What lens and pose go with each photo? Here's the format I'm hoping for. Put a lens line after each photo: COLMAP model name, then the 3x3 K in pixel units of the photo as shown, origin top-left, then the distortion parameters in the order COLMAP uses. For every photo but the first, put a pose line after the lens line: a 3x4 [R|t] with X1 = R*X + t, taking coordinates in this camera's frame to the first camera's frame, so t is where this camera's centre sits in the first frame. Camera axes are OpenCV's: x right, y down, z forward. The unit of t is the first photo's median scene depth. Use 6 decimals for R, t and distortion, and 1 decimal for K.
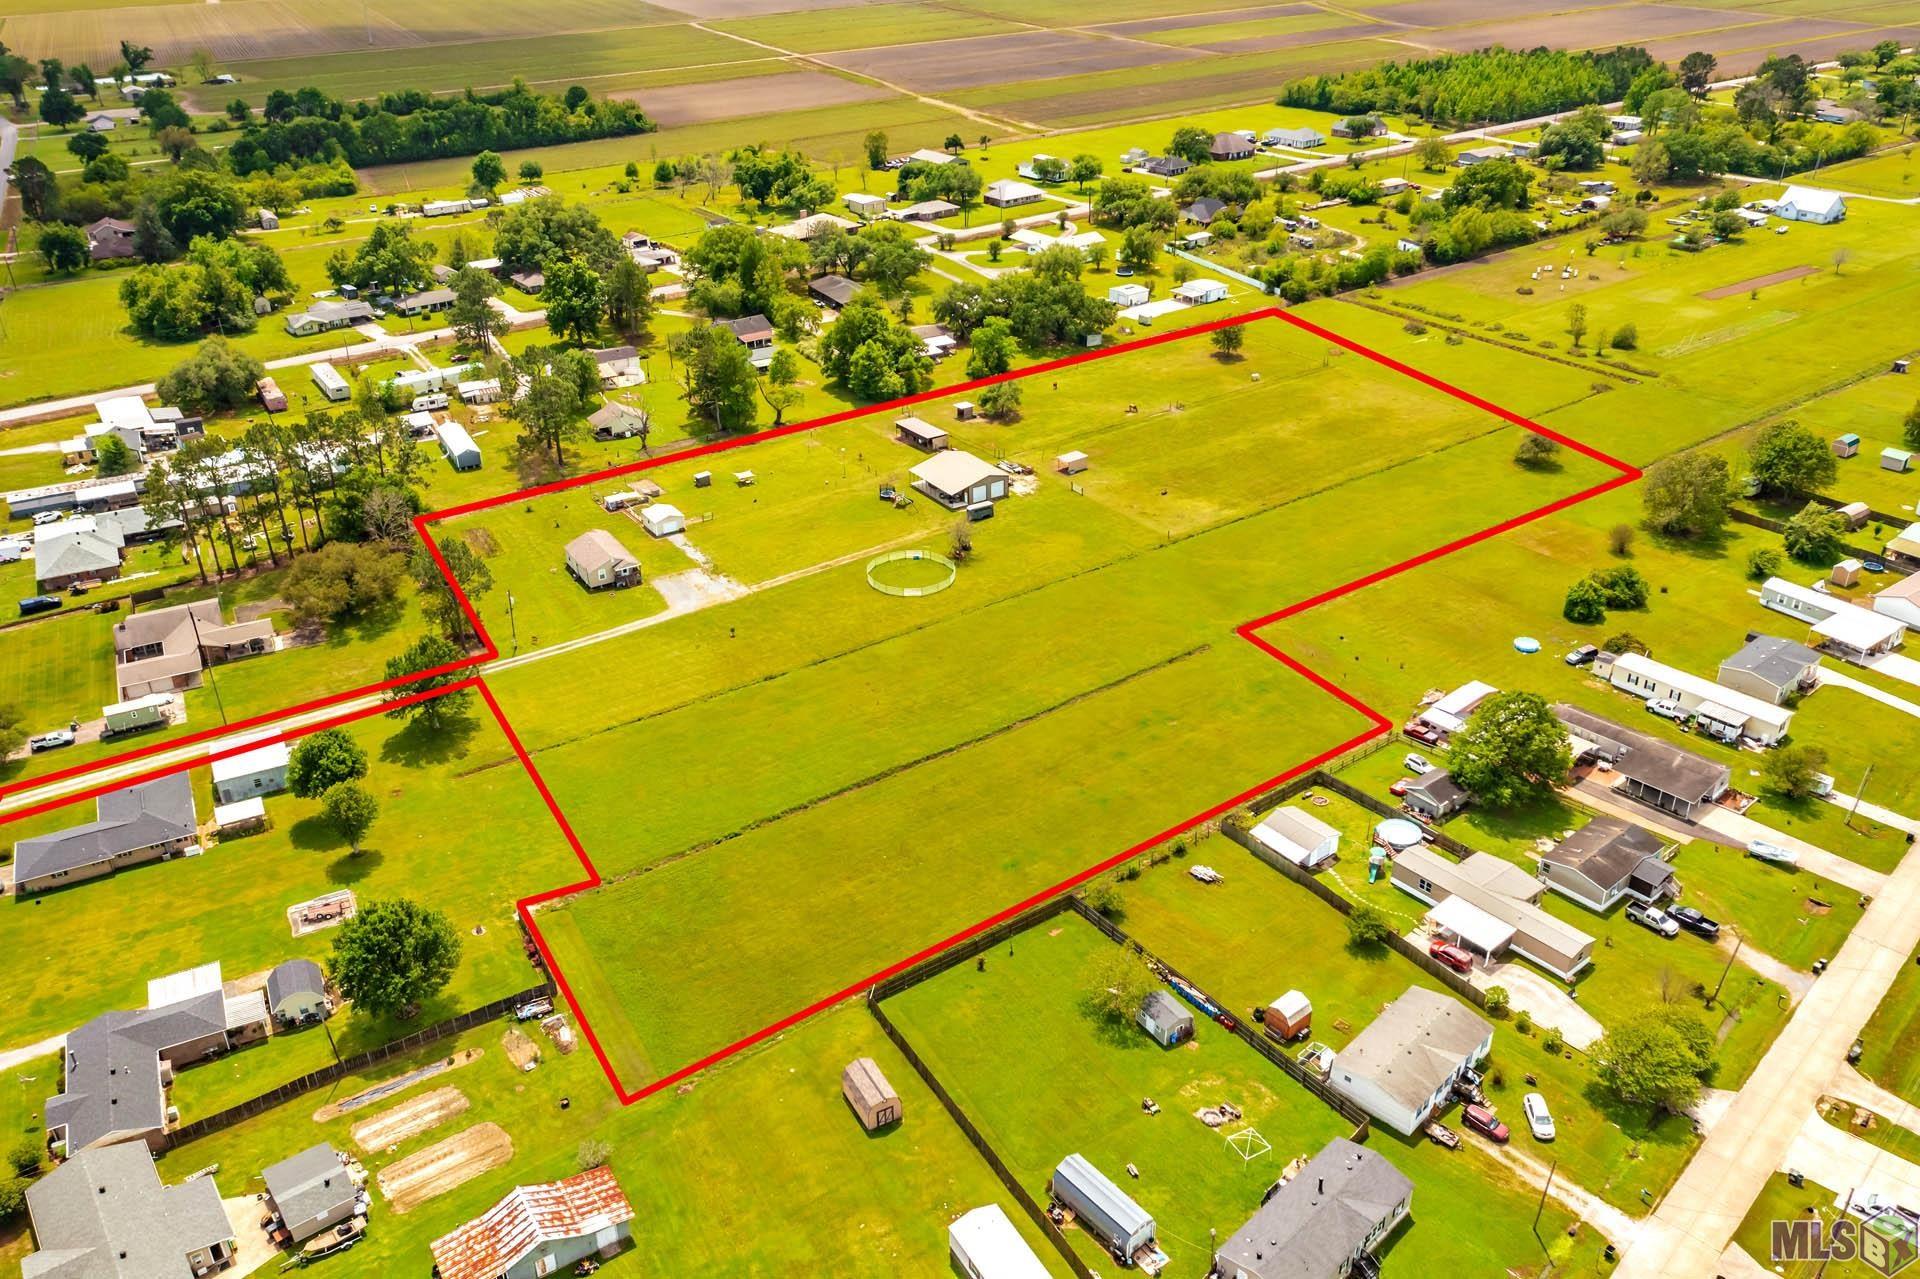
lens RADIAL K [[1506.6, 0, 960.0], [0, 1506.6, 639.5], [0, 0, 1]] dist [-0.017185, 0.061256]
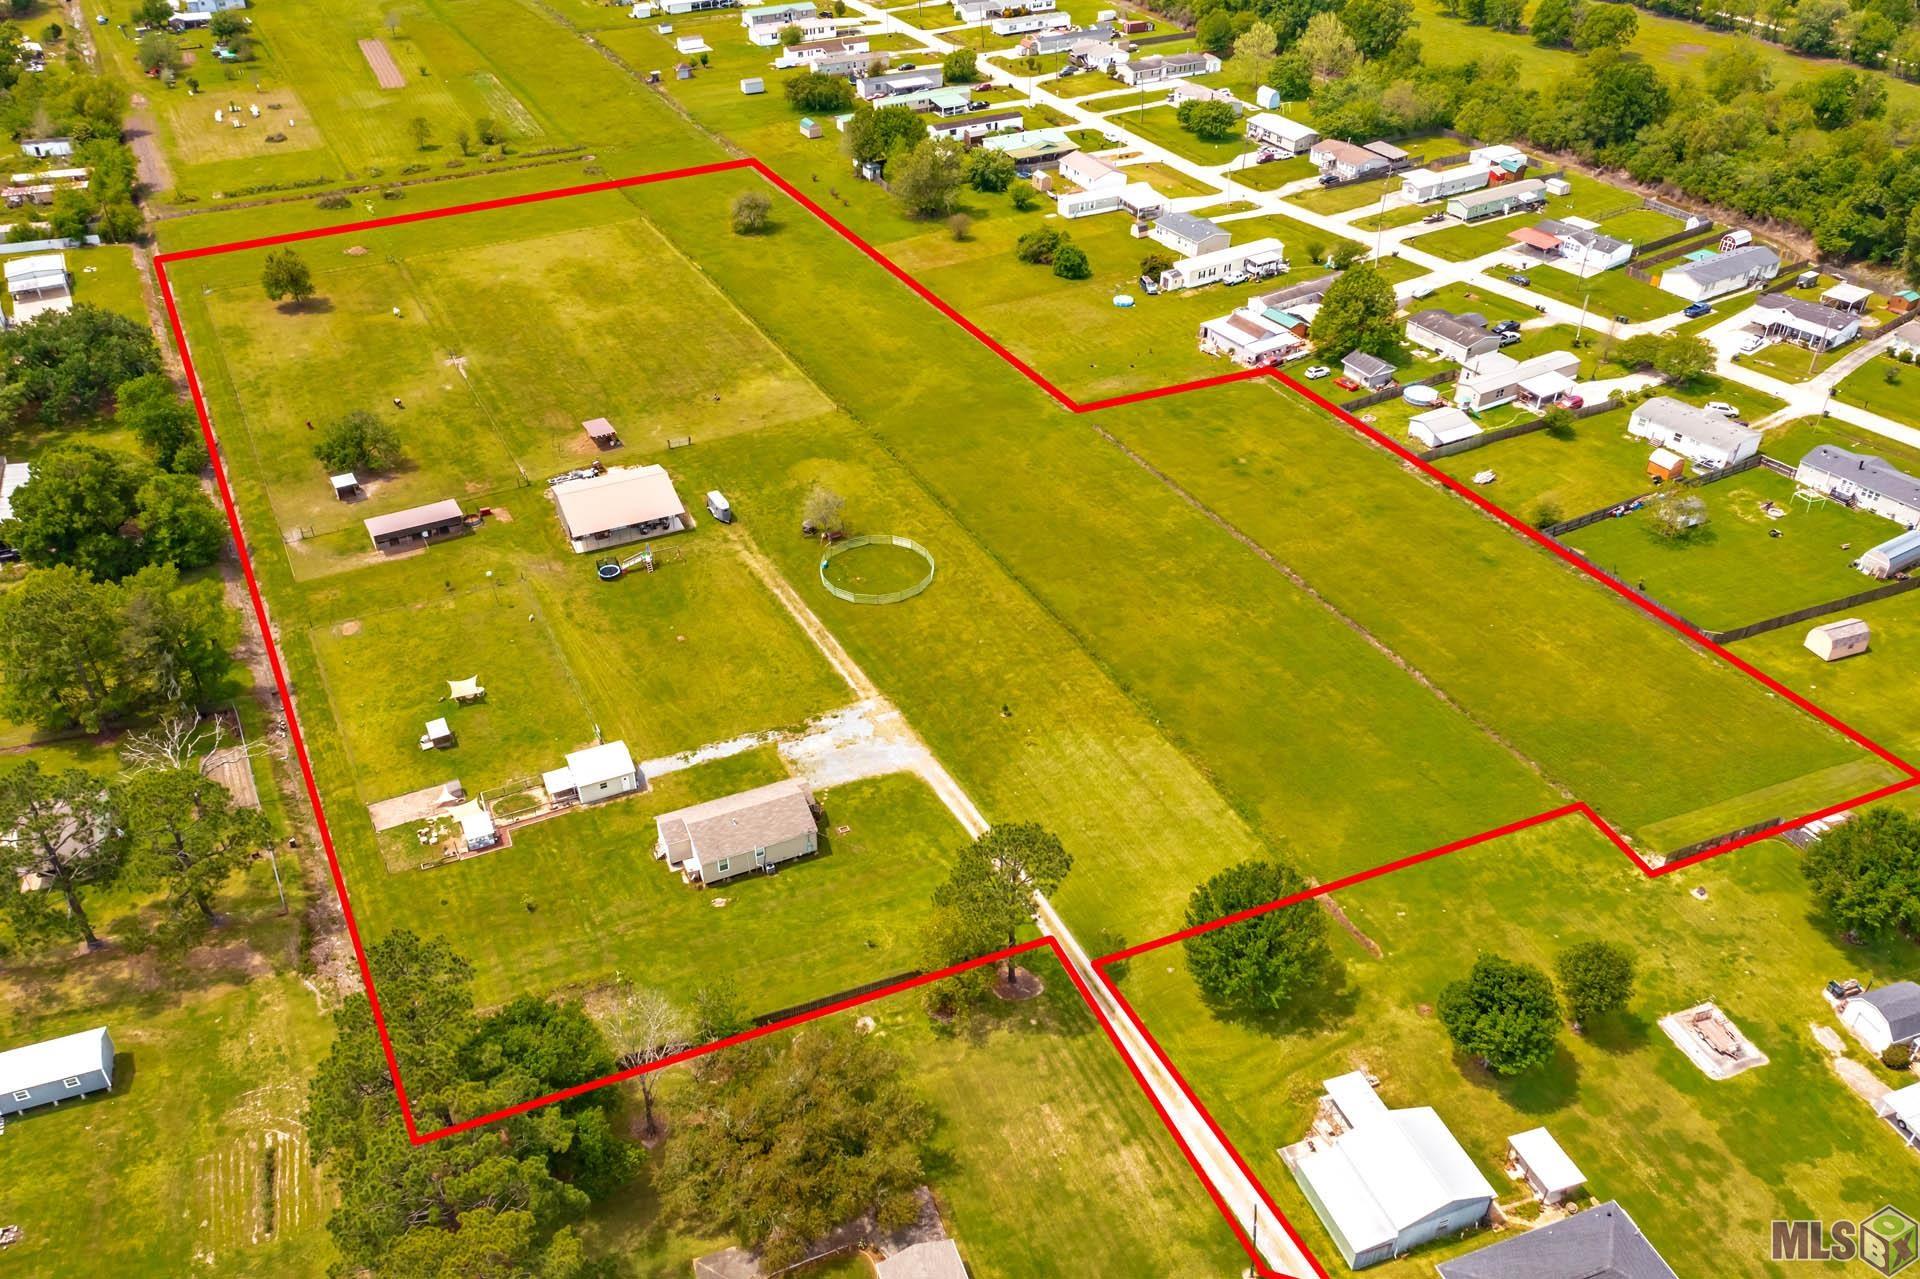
lens RADIAL K [[1506.6, 0, 960.0], [0, 1506.6, 639.5], [0, 0, 1]] dist [-0.017185, 0.061256]
pose [[0.139732, -0.565246, 0.813001, -0.467784], [0.462223, 0.763346, 0.451280, -0.239059], [-0.875686, 0.312729, 0.367934, 0.465502]]
